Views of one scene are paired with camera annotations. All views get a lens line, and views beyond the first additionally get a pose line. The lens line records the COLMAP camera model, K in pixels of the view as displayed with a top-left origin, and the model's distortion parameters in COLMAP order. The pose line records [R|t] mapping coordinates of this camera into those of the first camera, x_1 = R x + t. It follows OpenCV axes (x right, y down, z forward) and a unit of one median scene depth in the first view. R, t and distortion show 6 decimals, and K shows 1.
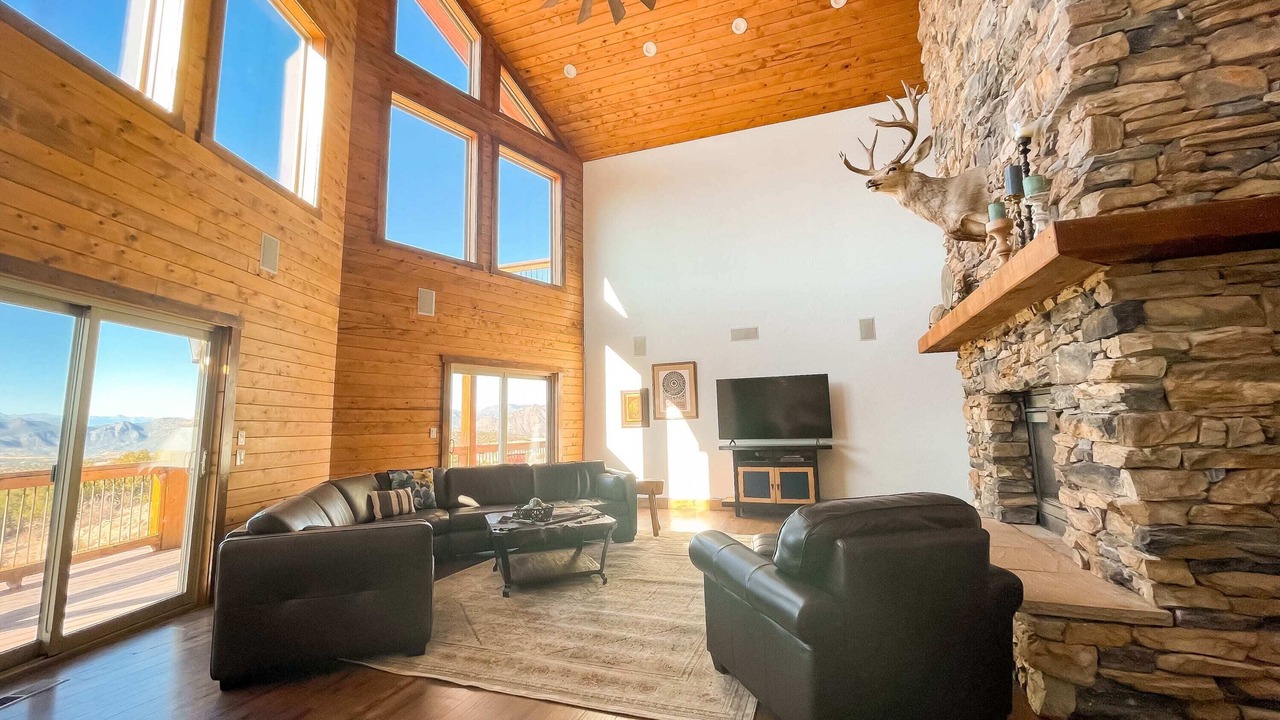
lens RADIAL K [[525.3, 0, 634.3], [0, 525.3, 354.0], [0, 0, 1]] dist [0.000572, -0.000169]
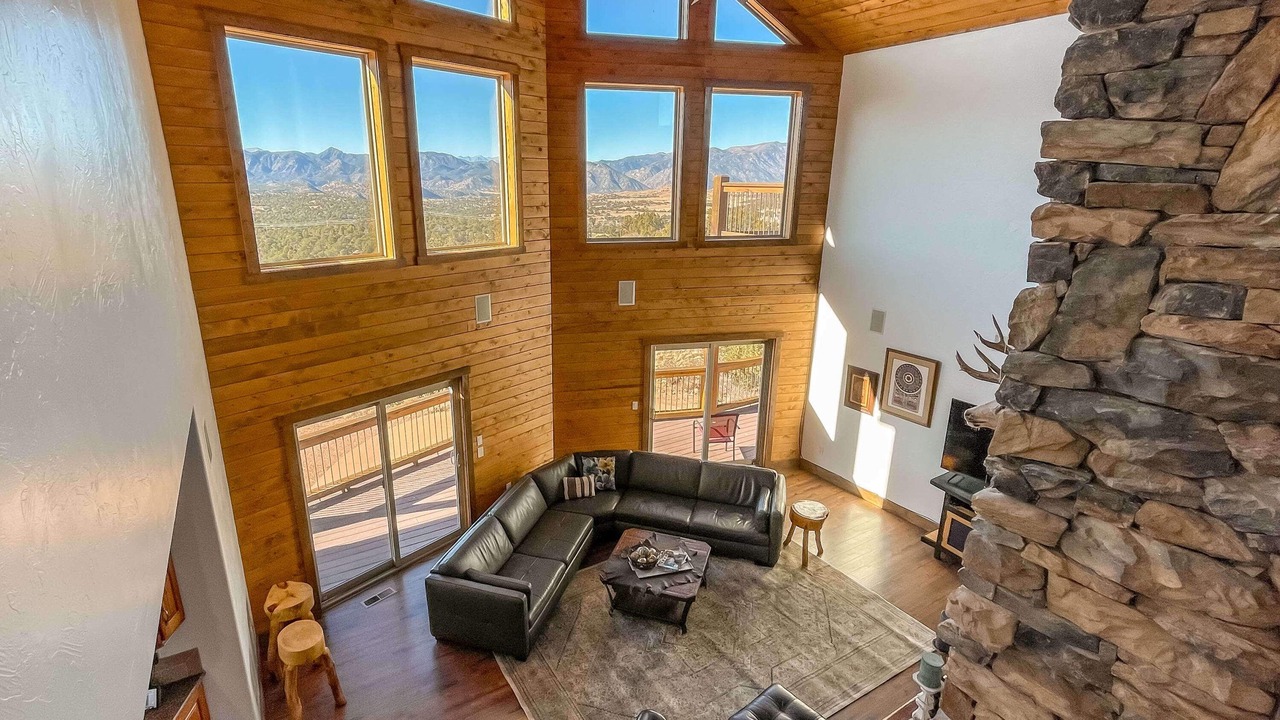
lens RADIAL K [[605.6, 0, 602.4], [0, 605.6, 358.4], [0, 0, 1]] dist [-0.000007, -0.000212]
pose [[0.773130, 0.204793, -0.600274, 0.335500], [0.065443, 0.915626, 0.396669, -0.474554], [0.630862, -0.345961, 0.694496, 0.072620]]
